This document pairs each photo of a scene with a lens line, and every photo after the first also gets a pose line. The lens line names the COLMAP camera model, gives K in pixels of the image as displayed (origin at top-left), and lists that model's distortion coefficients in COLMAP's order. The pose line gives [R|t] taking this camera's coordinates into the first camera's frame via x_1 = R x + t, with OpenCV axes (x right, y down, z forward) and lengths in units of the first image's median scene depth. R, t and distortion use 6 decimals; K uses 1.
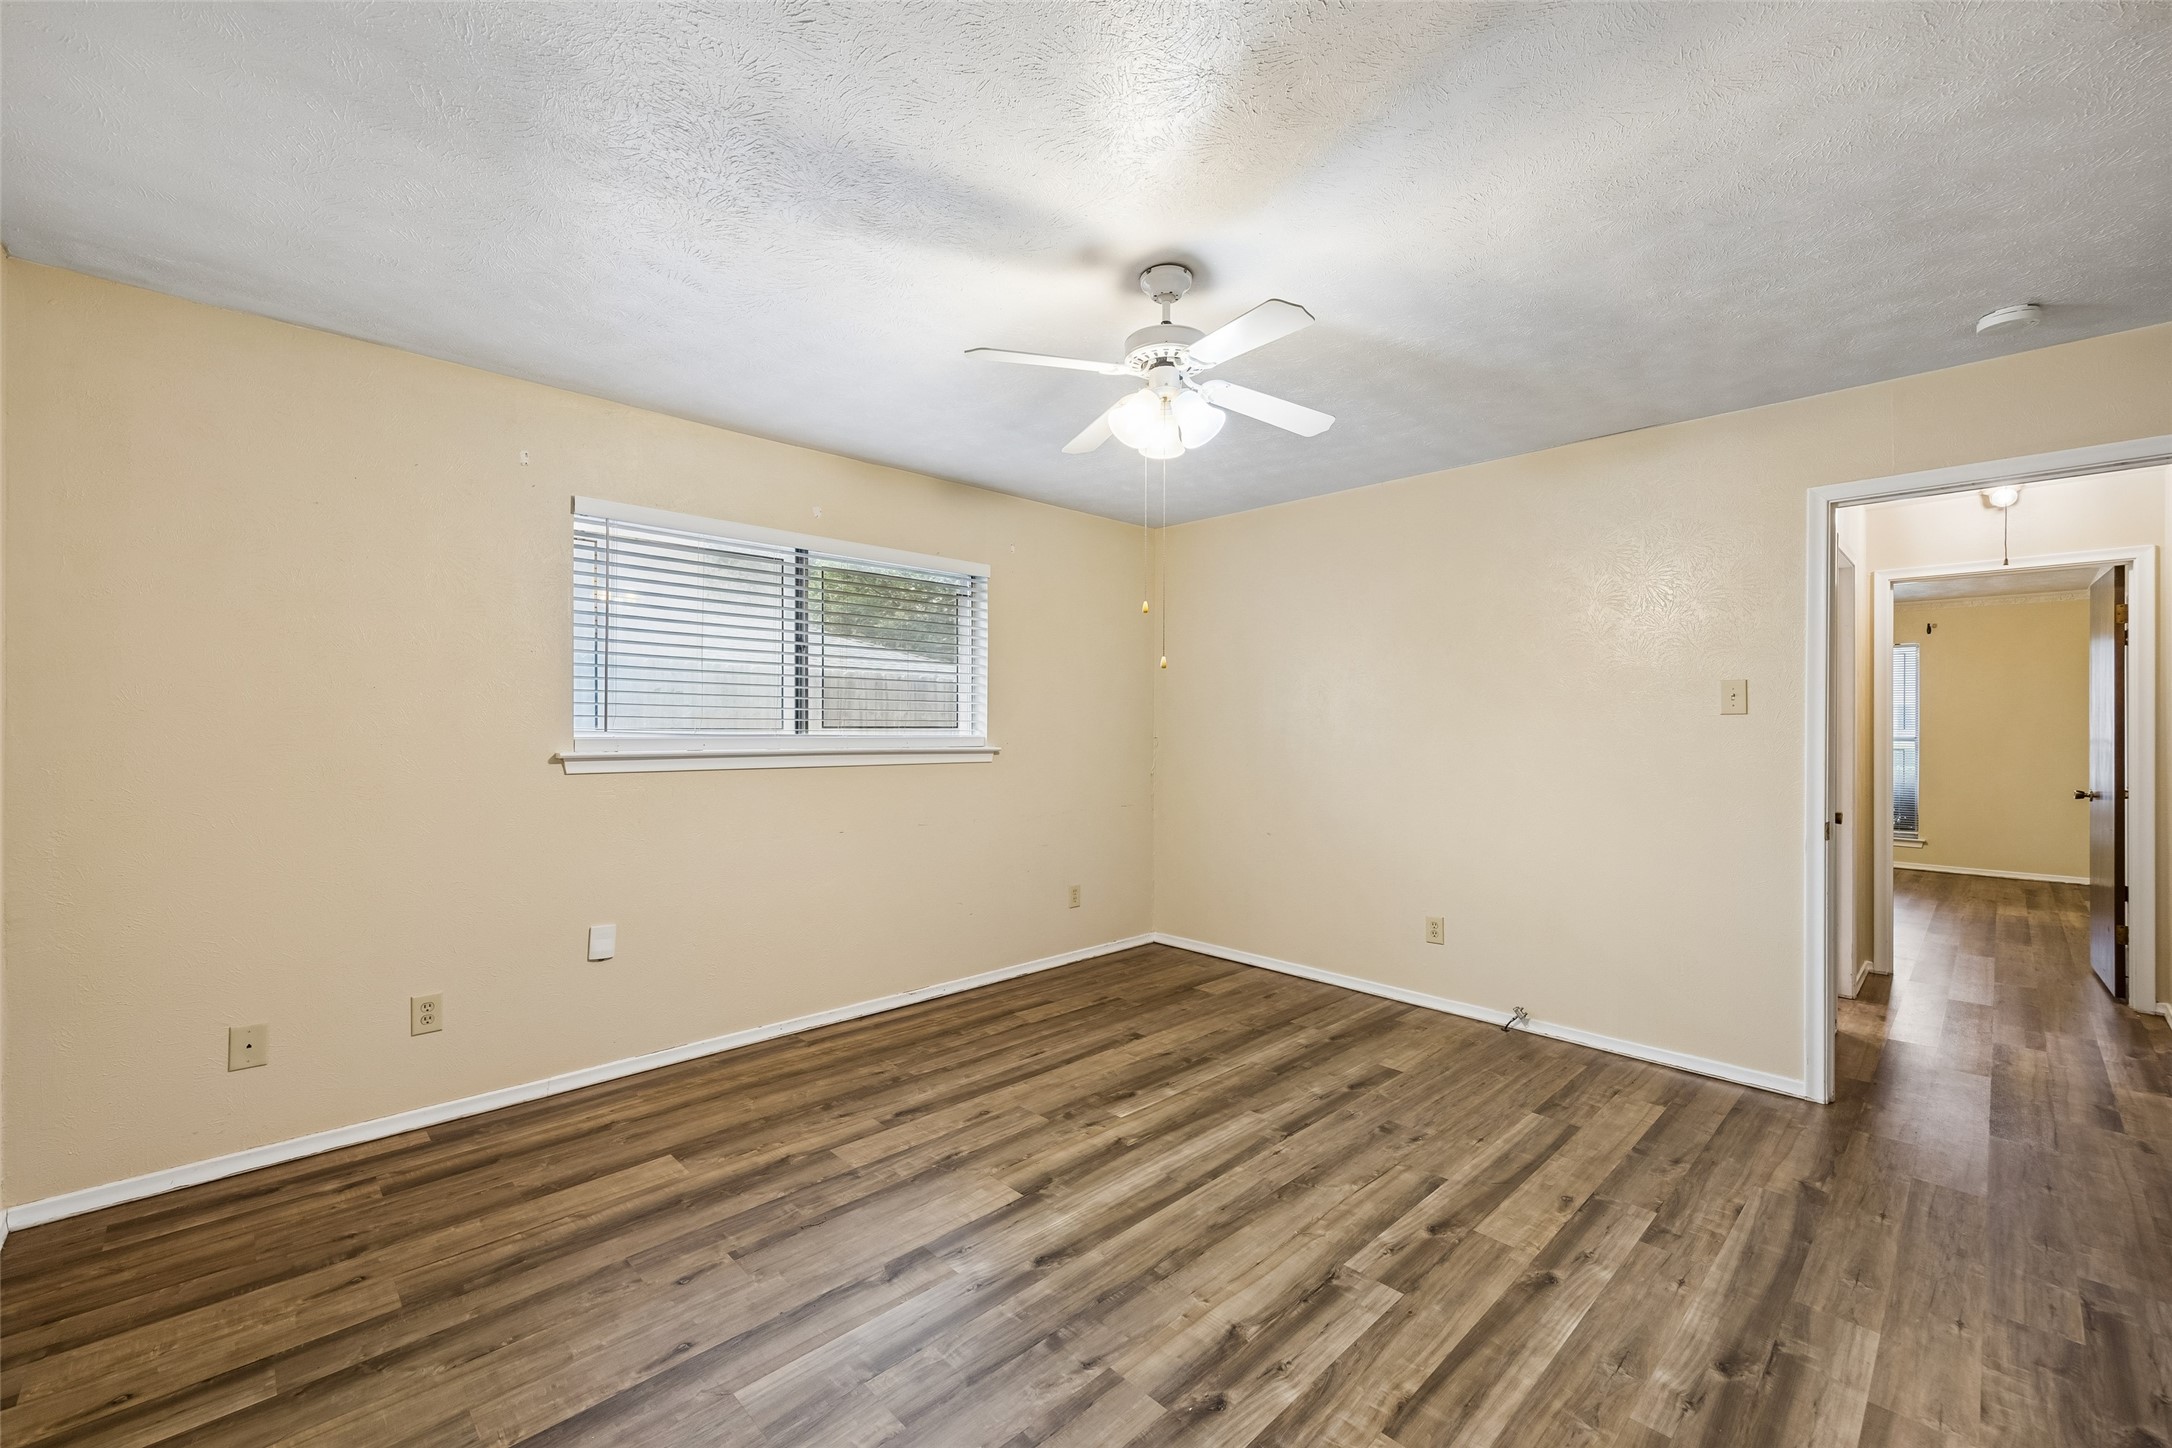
lens RADIAL K [[889.0, 0, 1072.9], [0, 889.0, 730.3], [0, 0, 1]] dist [0.002019, 0.000319]
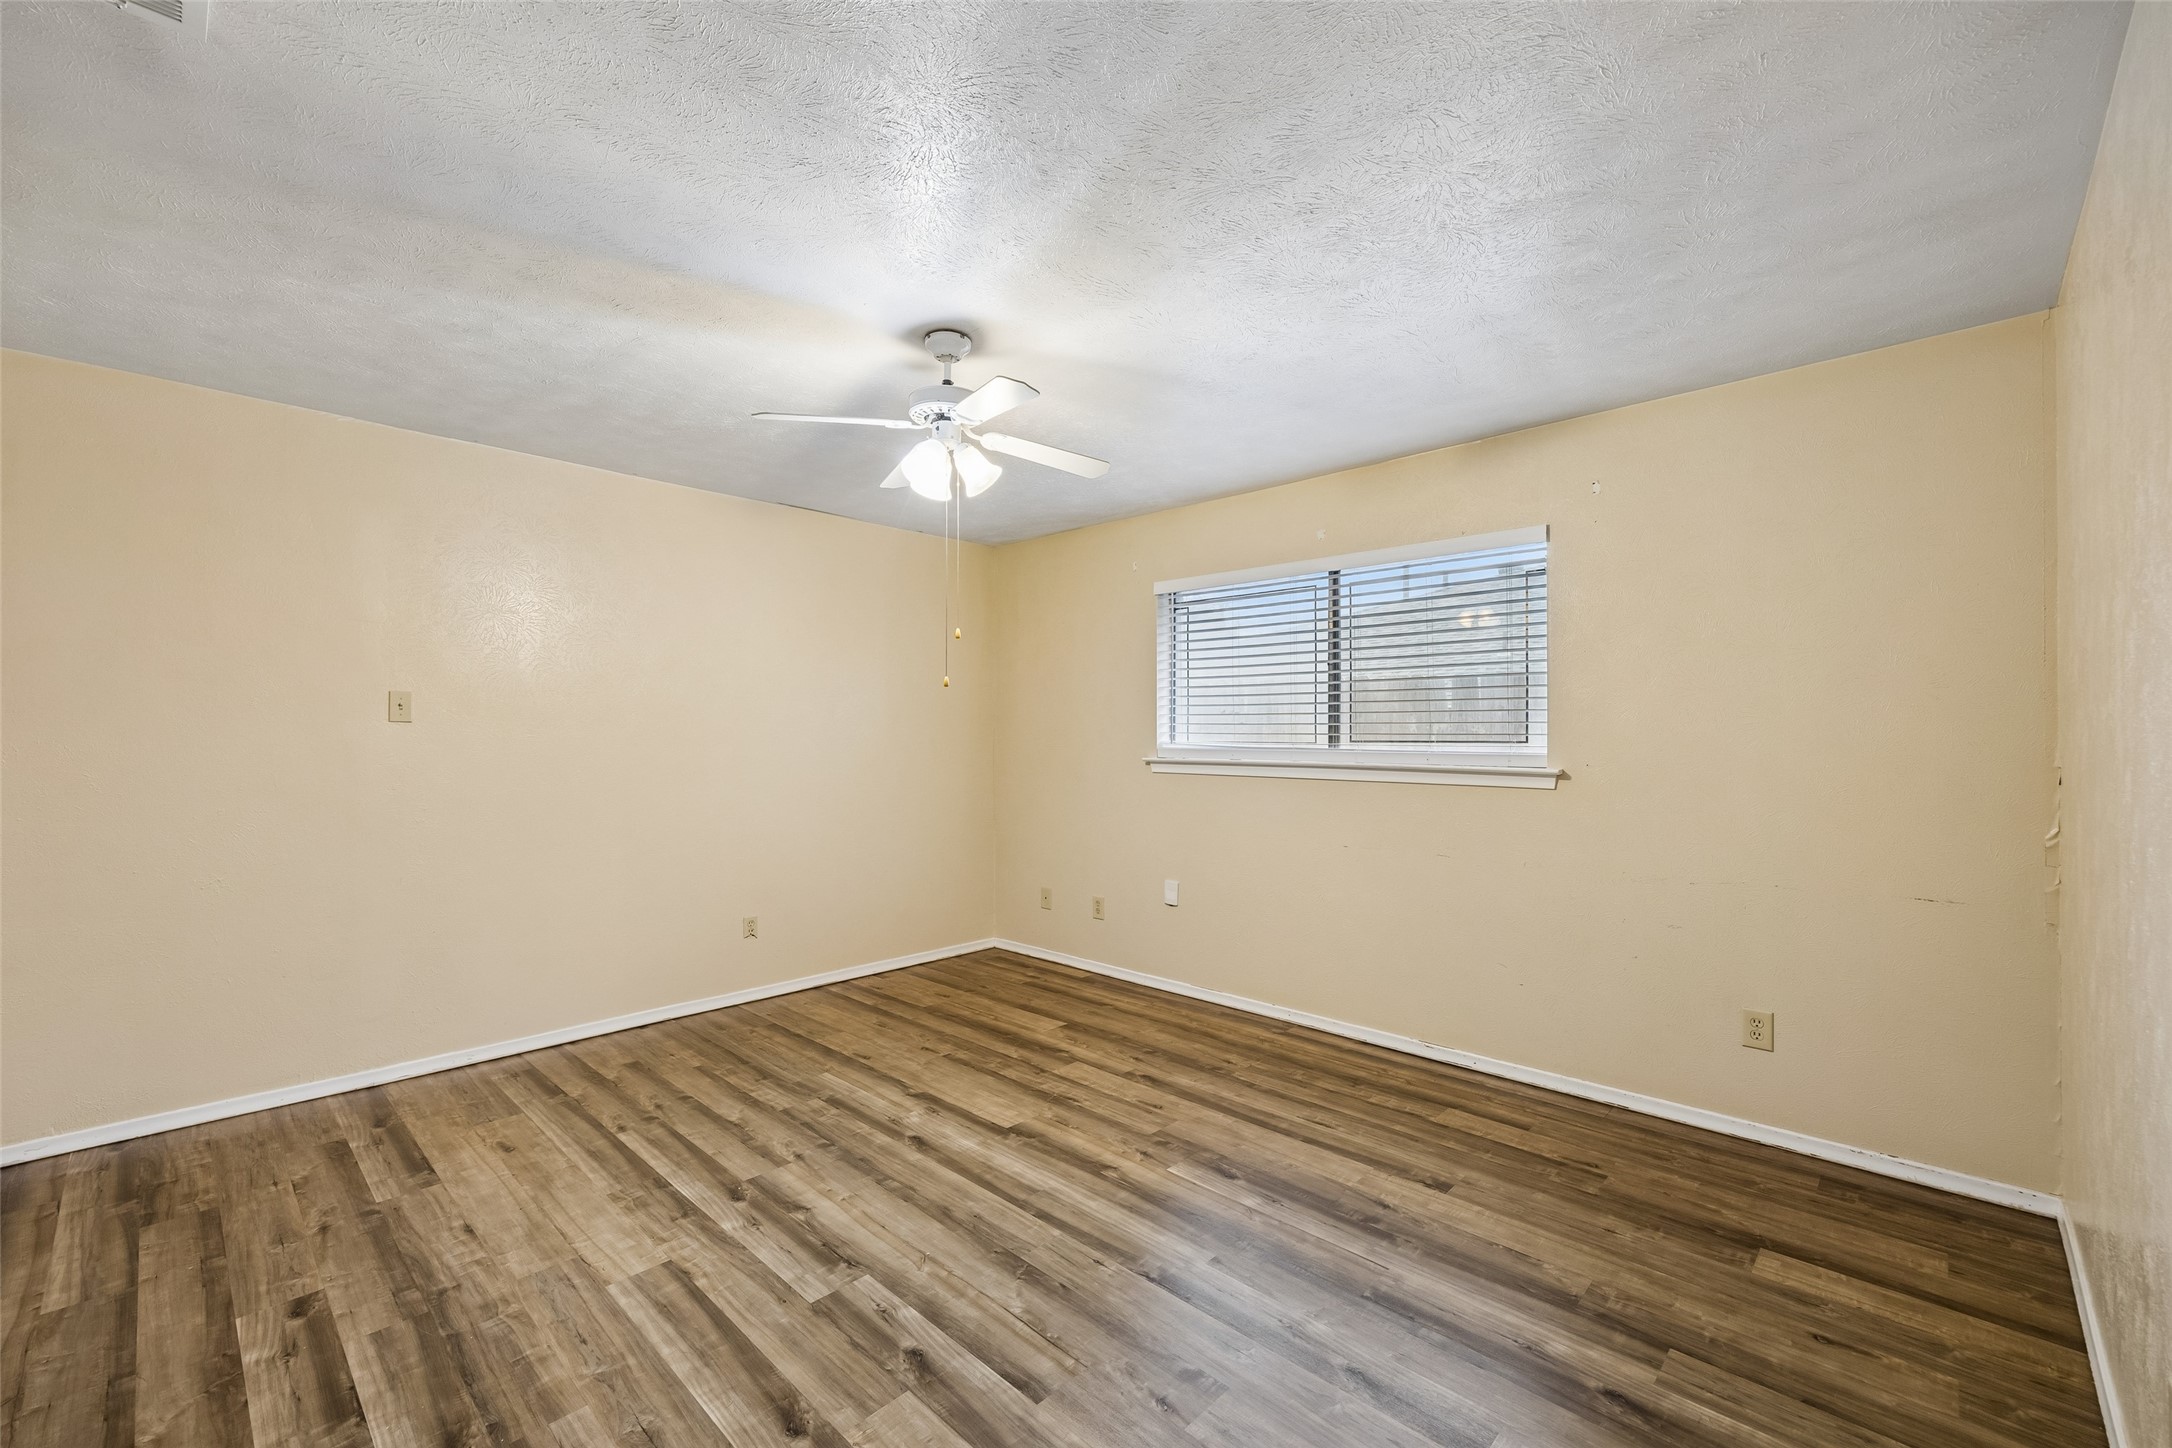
lens RADIAL K [[889.0, 0, 1072.9], [0, 889.0, 730.3], [0, 0, 1]] dist [0.002019, 0.000319]
pose [[0.036146, -0.010657, -0.999290, 1.039165], [-0.010581, 0.999883, -0.011046, -0.002001], [0.999291, 0.010973, 0.036029, 0.935933]]
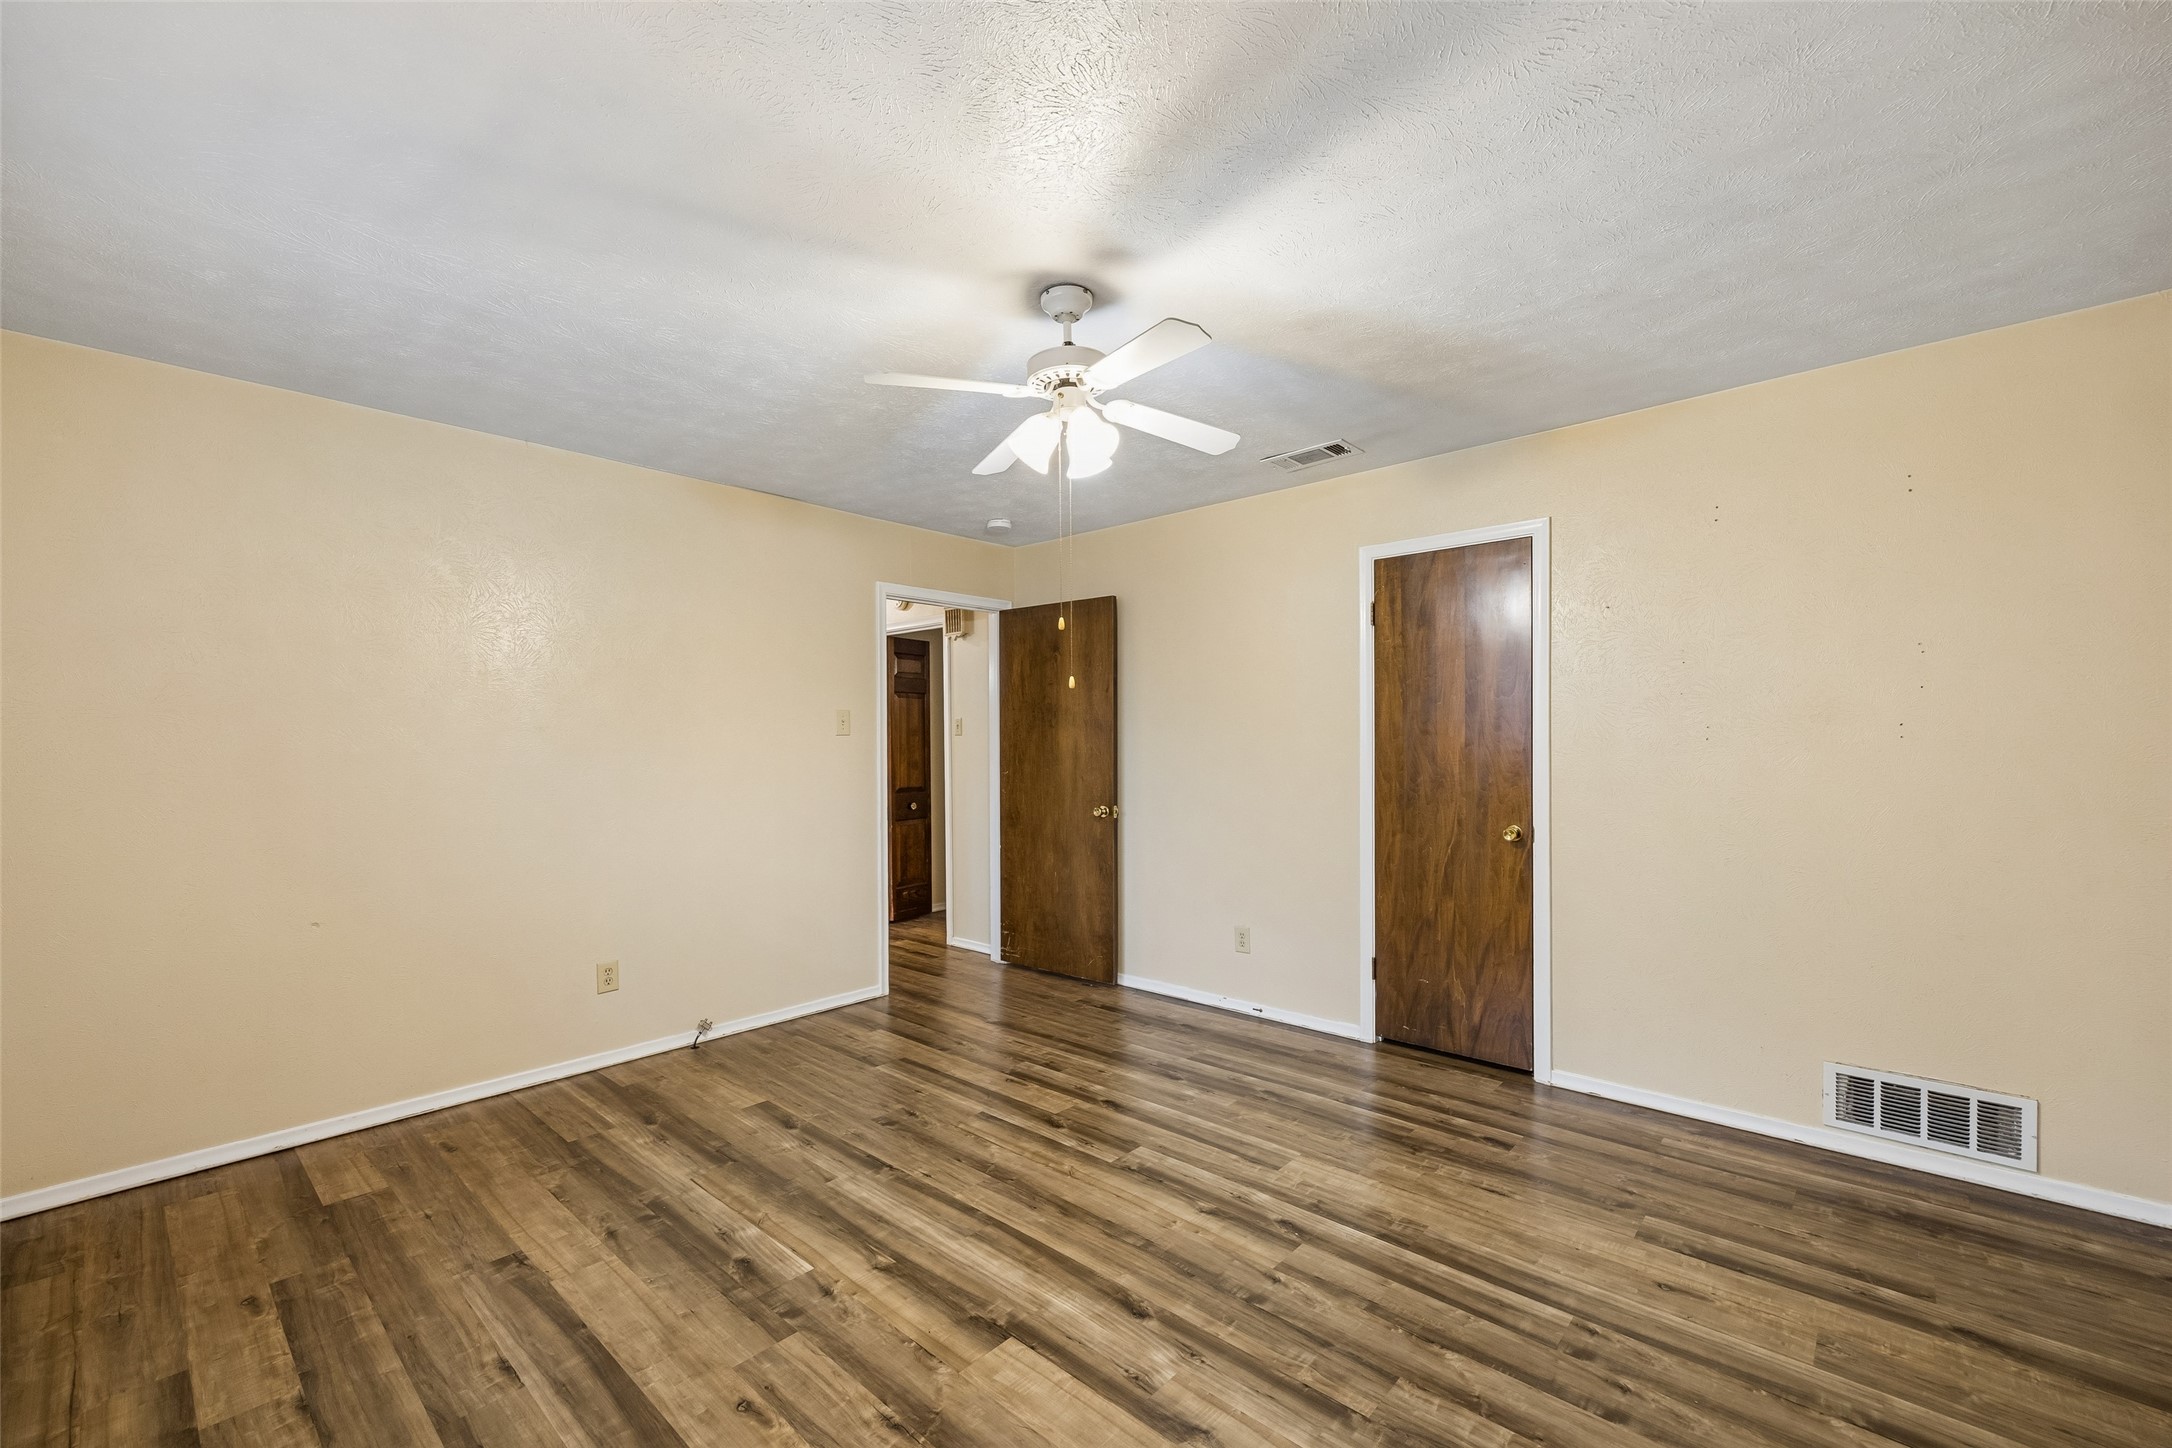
lens RADIAL K [[889.0, 0, 1072.9], [0, 889.0, 730.3], [0, 0, 1]] dist [0.002019, 0.000319]
pose [[-0.066002, 0.009185, 0.997777, -0.772315], [0.013842, 0.999870, -0.008288, -0.011040], [-0.997723, 0.013264, -0.066120, 0.891199]]
